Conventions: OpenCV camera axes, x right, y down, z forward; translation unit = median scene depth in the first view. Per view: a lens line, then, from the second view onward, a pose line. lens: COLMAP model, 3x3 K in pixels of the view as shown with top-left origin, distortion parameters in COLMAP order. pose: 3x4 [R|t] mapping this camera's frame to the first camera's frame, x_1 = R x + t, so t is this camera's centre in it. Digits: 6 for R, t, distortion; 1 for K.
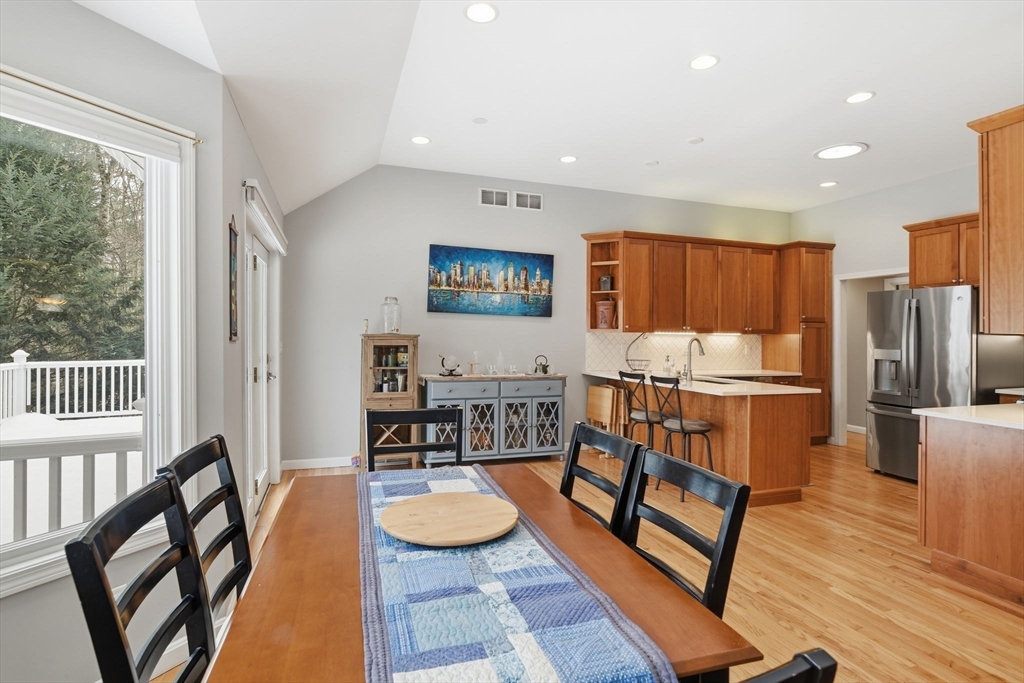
lens RADIAL K [[520.7, 0, 518.7], [0, 520.7, 329.5], [0, 0, 1]] dist [-0.011056, 0.005480]
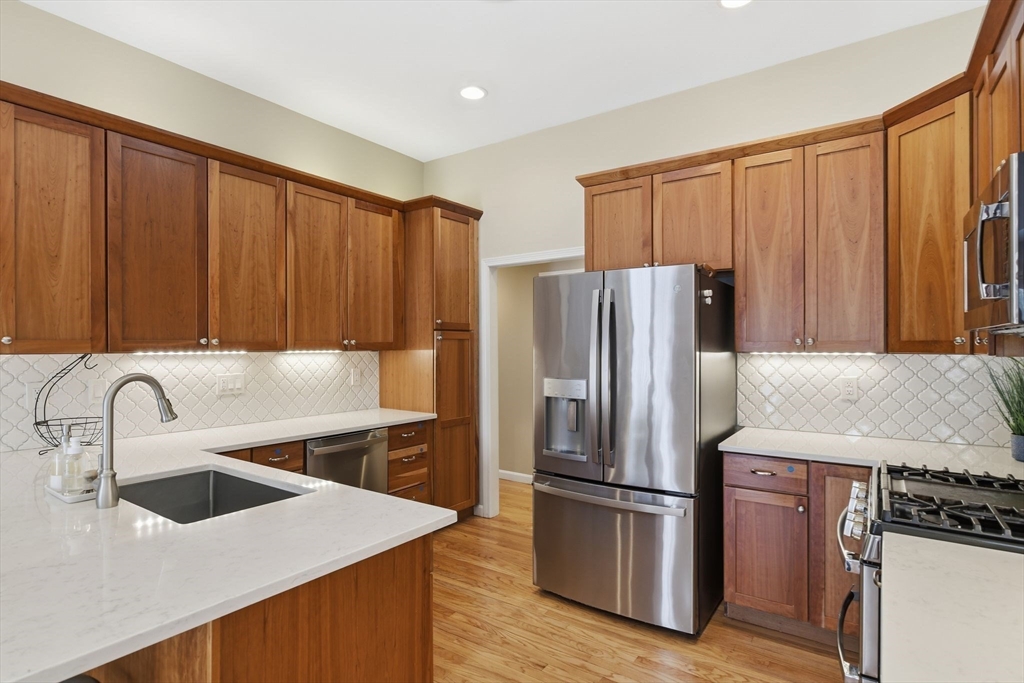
lens RADIAL K [[520.7, 0, 515.7], [0, 520.7, 346.0], [0, 0, 1]] dist [-0.011056, 0.005480]
pose [[0.815053, -0.012626, 0.579249, 0.293464], [0.004766, 0.999875, 0.015088, -0.004989], [-0.579367, -0.009537, 0.815011, 0.492359]]
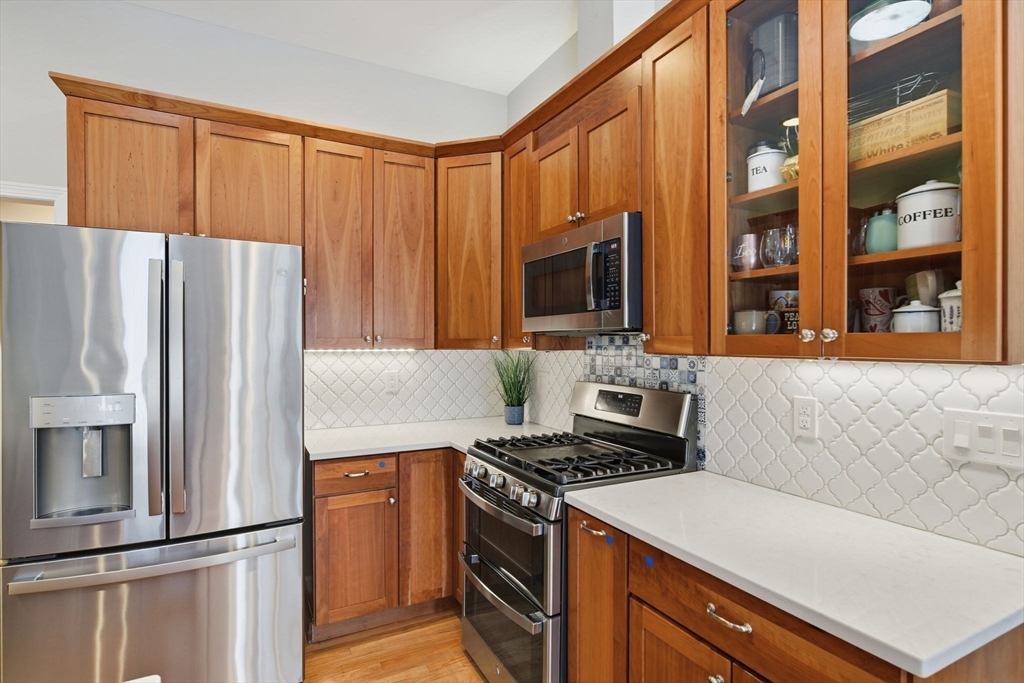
lens RADIAL K [[520.7, 0, 518.3], [0, 520.7, 346.3], [0, 0, 1]] dist [-0.011056, 0.005480]
pose [[-0.138609, -0.018242, 0.990179, 0.280145], [-0.011478, 0.999793, 0.016813, -0.003447], [-0.990281, -0.009035, -0.138790, 0.654253]]
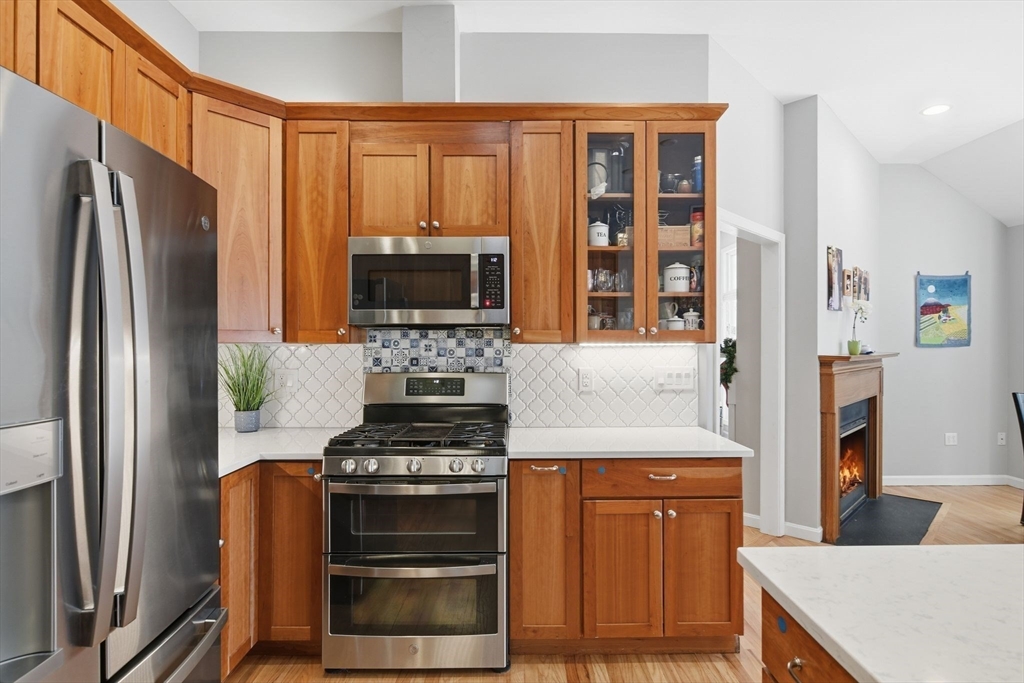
lens RADIAL K [[520.7, 0, 516.3], [0, 520.7, 347.3], [0, 0, 1]] dist [-0.011056, 0.005480]
pose [[-0.941593, -0.009566, 0.336616, 0.436603], [-0.011642, 0.999924, -0.004150, 0.010898], [-0.336550, -0.007827, -0.941633, 0.939653]]
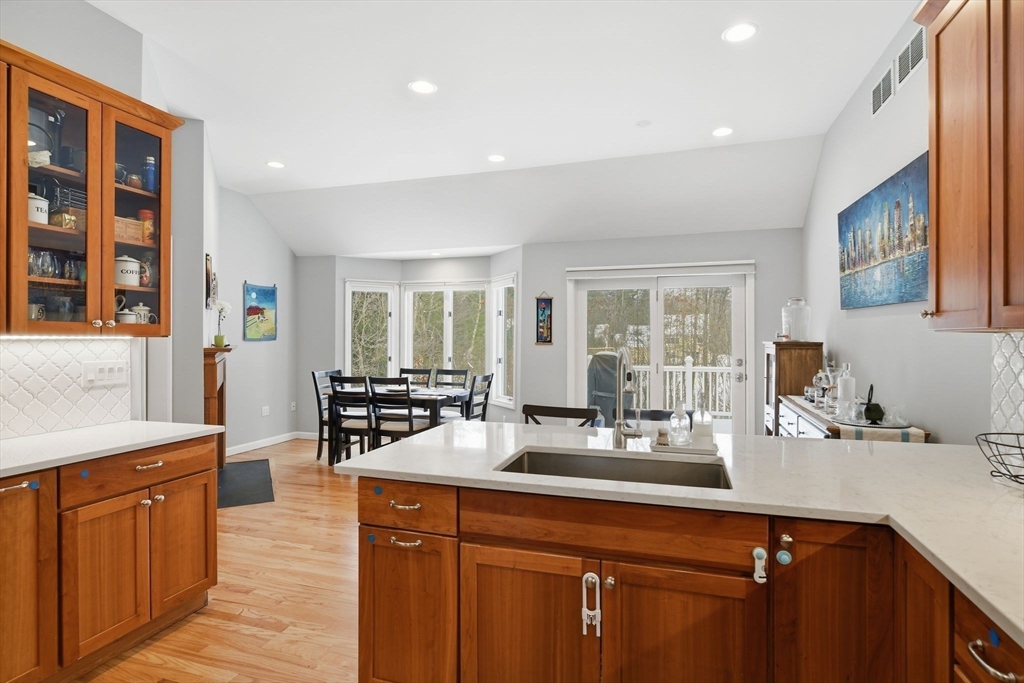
lens RADIAL K [[520.7, 0, 514.6], [0, 520.7, 338.3], [0, 0, 1]] dist [-0.011056, 0.005480]
pose [[-0.610740, -0.011337, -0.791750, 0.605274], [0.003180, 0.999854, -0.016771, 0.013750], [0.791825, -0.012761, -0.610615, 1.004491]]
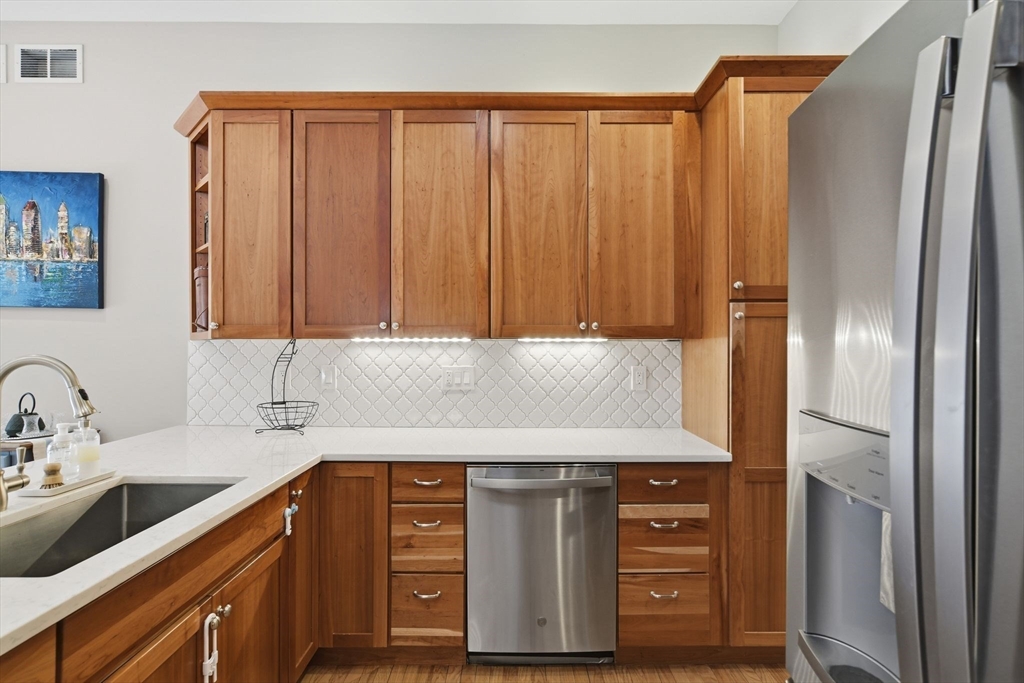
lens RADIAL K [[520.7, 0, 514.7], [0, 520.7, 342.9], [0, 0, 1]] dist [-0.011056, 0.005480]
pose [[0.943086, -0.011175, -0.332360, 0.573295], [0.013214, 0.999905, 0.003877, 0.010285], [0.332285, -0.008048, 0.943145, 0.699199]]
